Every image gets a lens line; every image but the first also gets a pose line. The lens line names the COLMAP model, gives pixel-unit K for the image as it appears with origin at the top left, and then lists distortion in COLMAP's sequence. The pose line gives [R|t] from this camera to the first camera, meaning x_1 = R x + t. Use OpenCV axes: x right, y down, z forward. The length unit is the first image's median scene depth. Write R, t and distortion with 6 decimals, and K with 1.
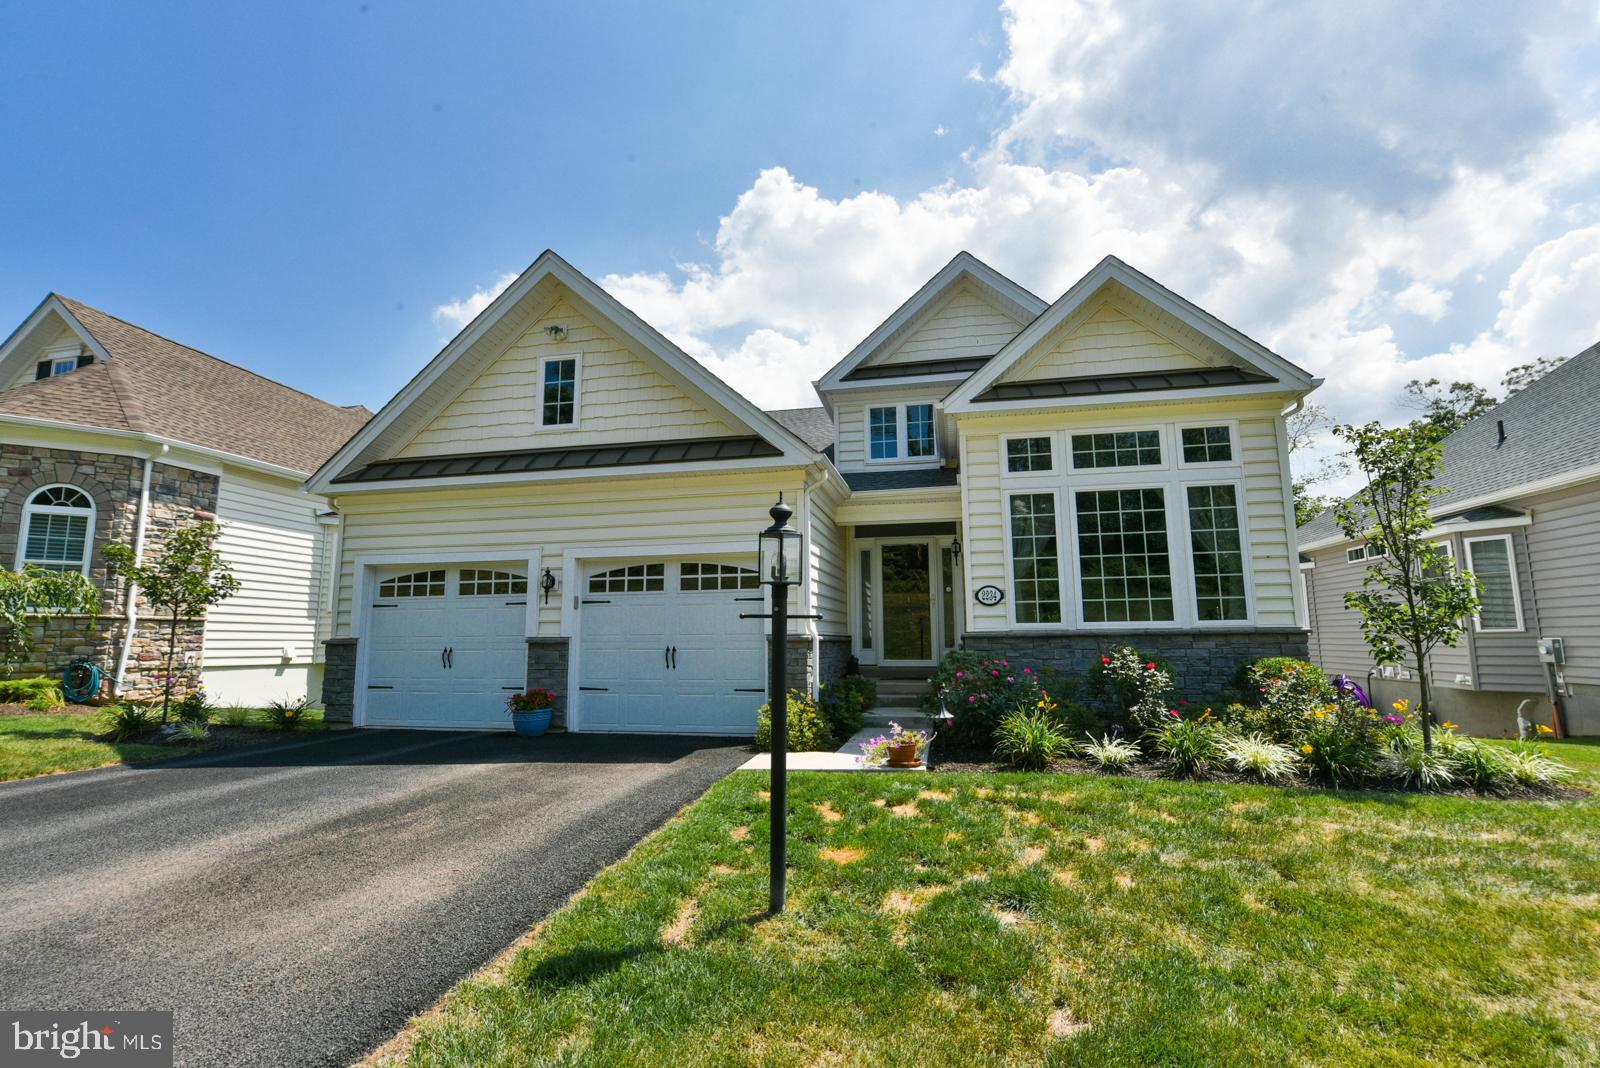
lens RADIAL K [[712.1, 0, 800.0], [0, 712.1, 534.0], [0, 0, 1]] dist [-0.011771, -0.000109]
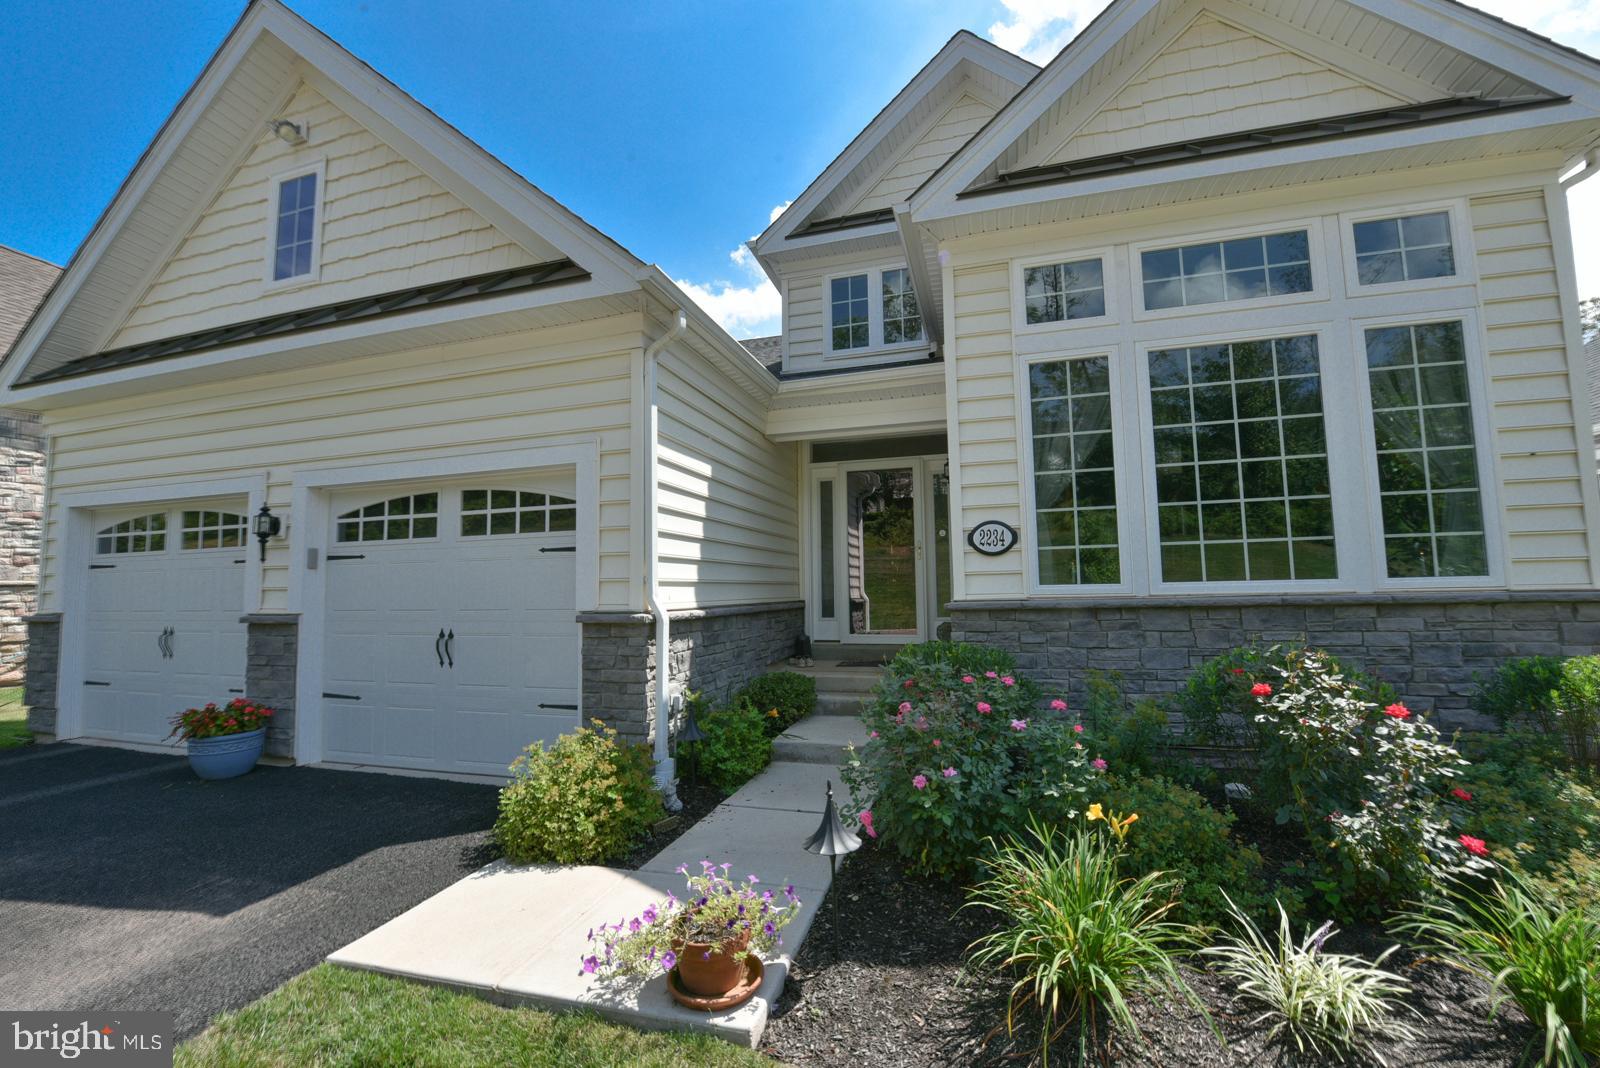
lens RADIAL K [[641.4, 0, 800.0], [0, 641.4, 534.0], [0, 0, 1]] dist [-0.018618, -0.000117]
pose [[0.997046, -0.014969, -0.075340, 0.151902], [0.019541, 0.997988, 0.060322, 0.049555], [0.074285, -0.061616, 0.995332, 0.477347]]
